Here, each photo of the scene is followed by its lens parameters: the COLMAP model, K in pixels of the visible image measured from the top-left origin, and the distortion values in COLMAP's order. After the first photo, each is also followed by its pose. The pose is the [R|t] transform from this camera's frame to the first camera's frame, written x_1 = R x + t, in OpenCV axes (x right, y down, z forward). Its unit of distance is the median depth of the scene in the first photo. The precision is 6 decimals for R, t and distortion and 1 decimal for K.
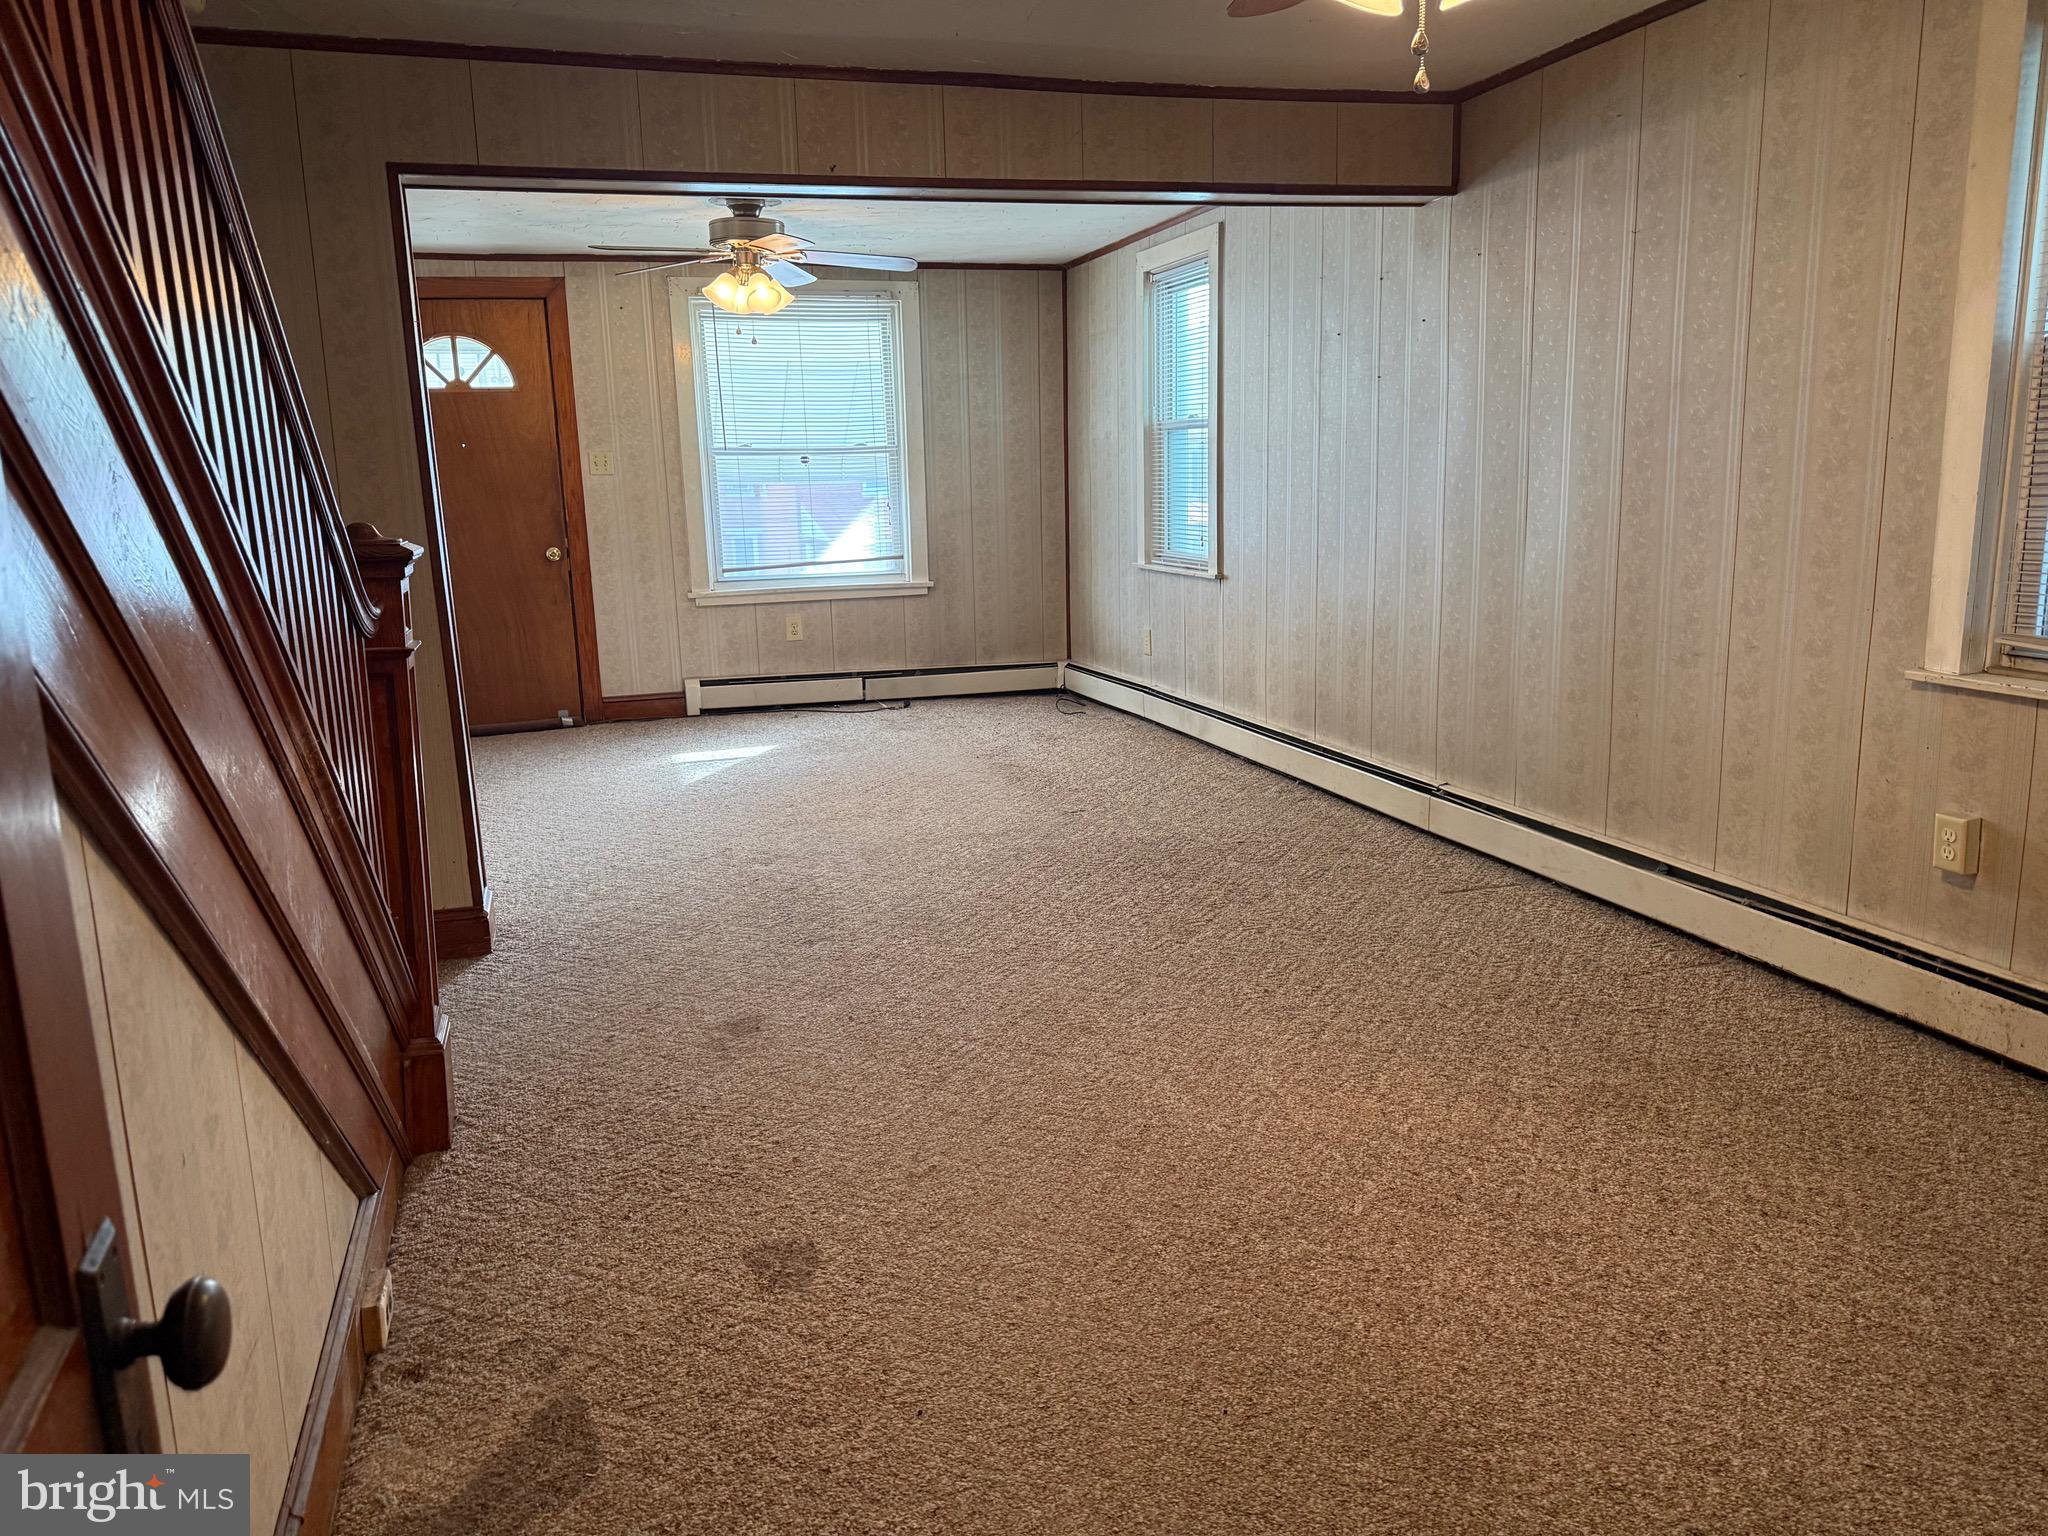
lens RADIAL K [[1431.0, 0, 1019.0], [0, 1431.0, 756.5], [0, 0, 1]] dist [0.082202, -0.100486]
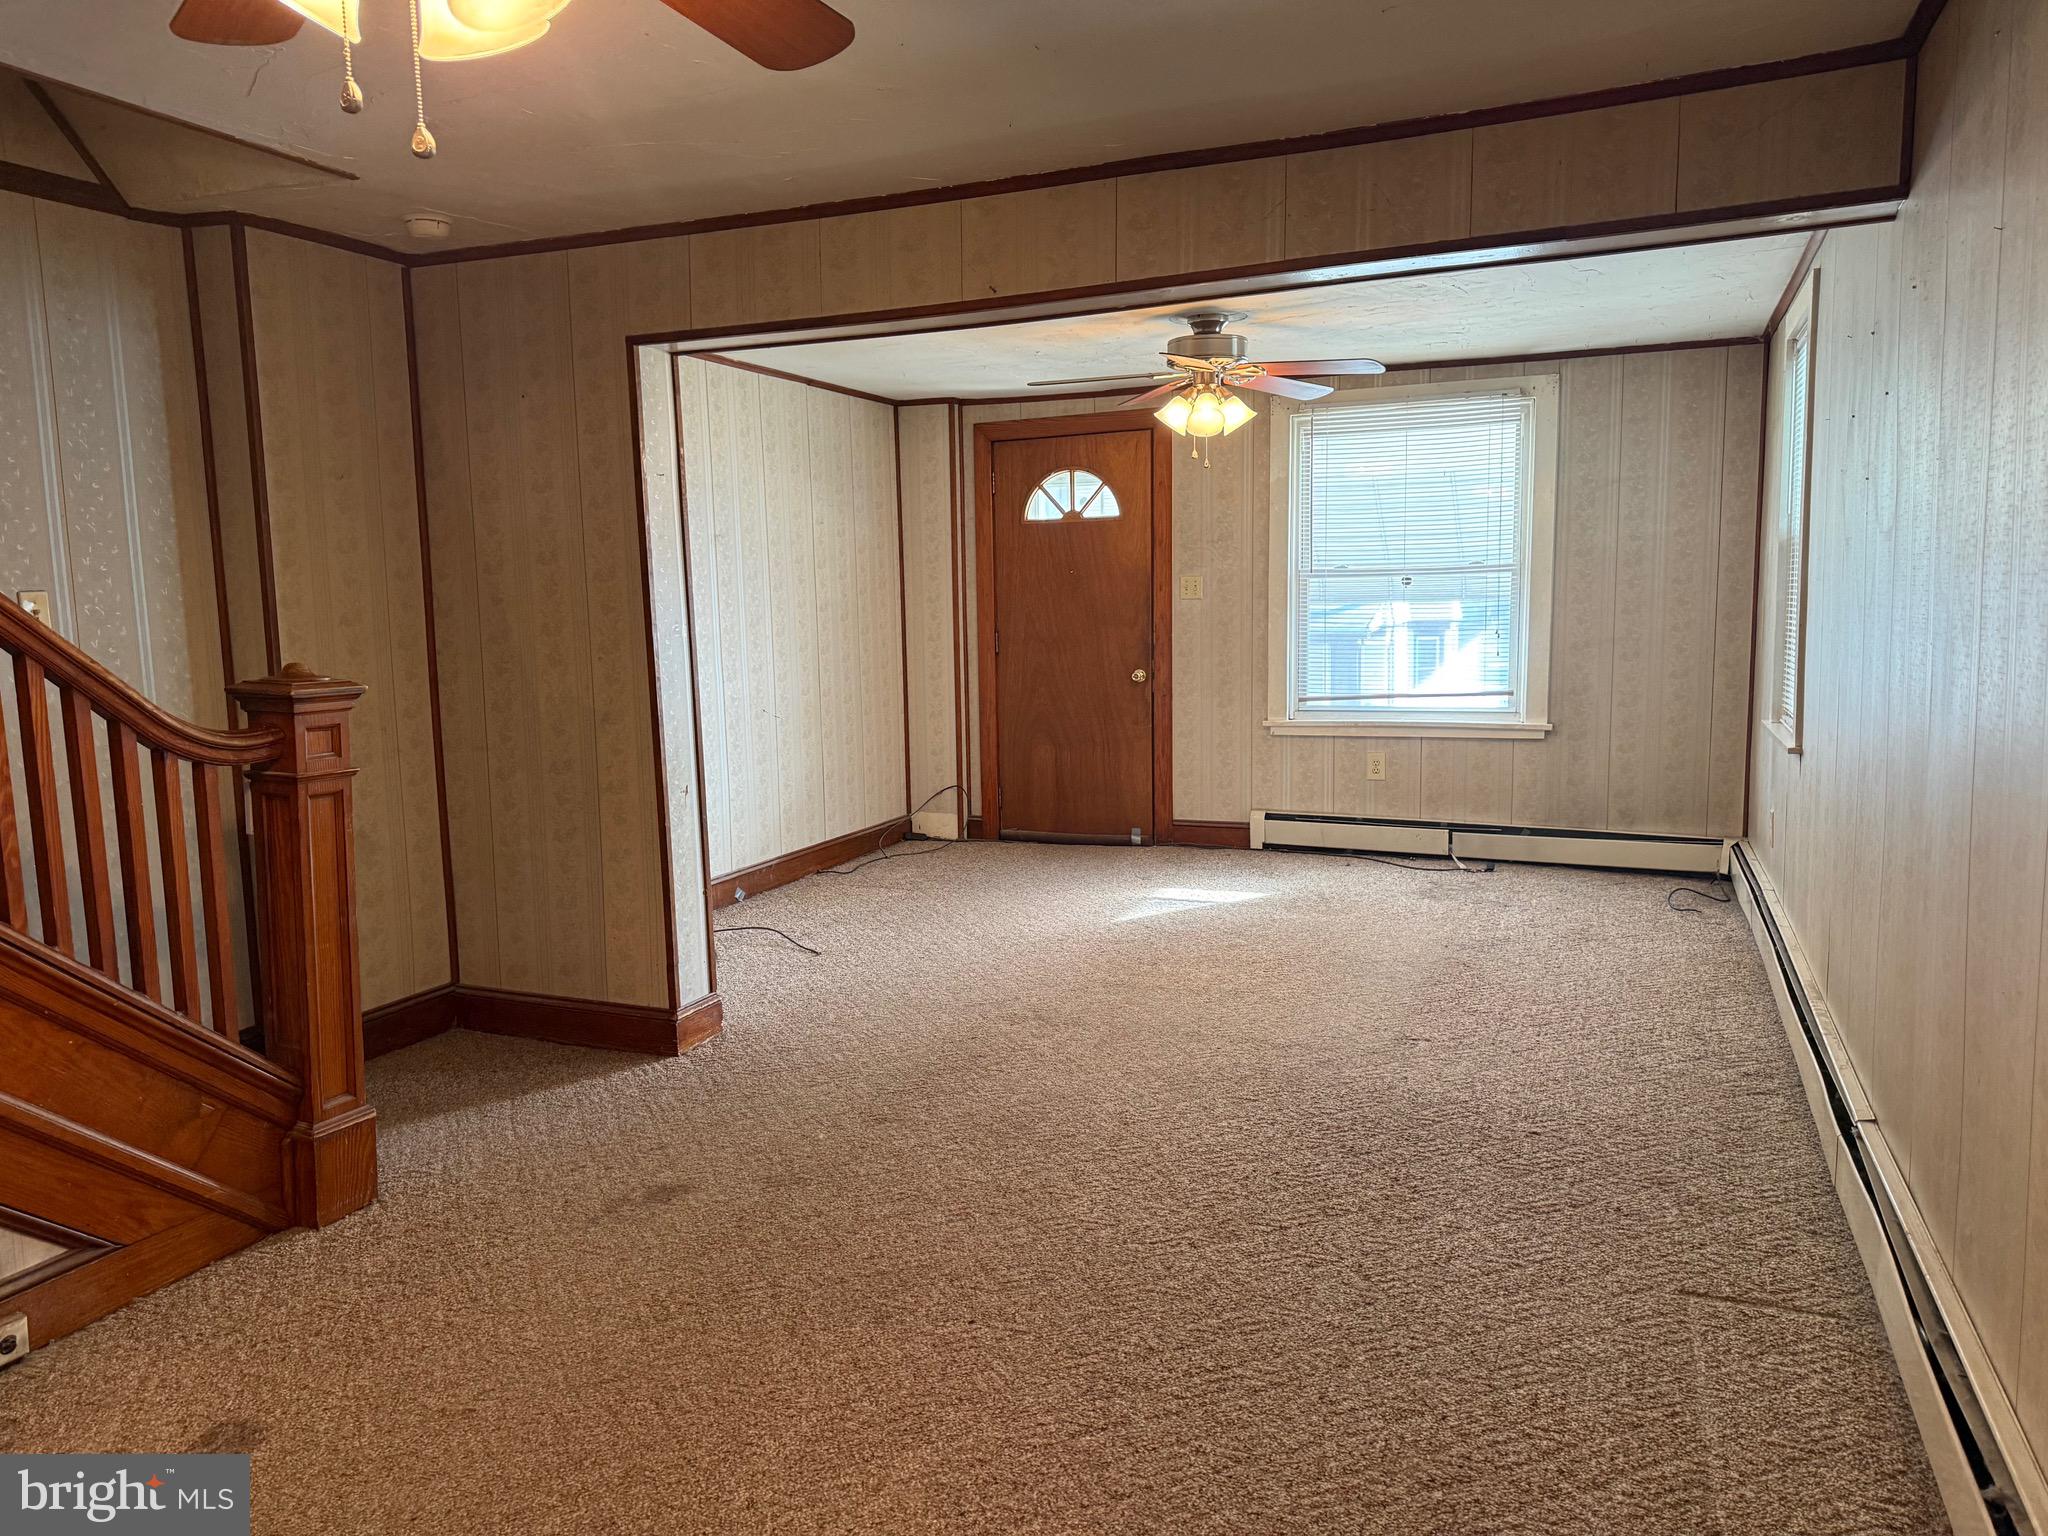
lens RADIAL K [[1431.0, 0, 1015.7], [0, 1431.0, 756.3], [0, 0, 1]] dist [0.082202, -0.100486]
pose [[0.758923, 0.081967, -0.646001, 0.258250], [-0.126790, 0.991660, -0.023127, -0.047332], [0.638717, 0.099458, 0.762986, 0.173025]]
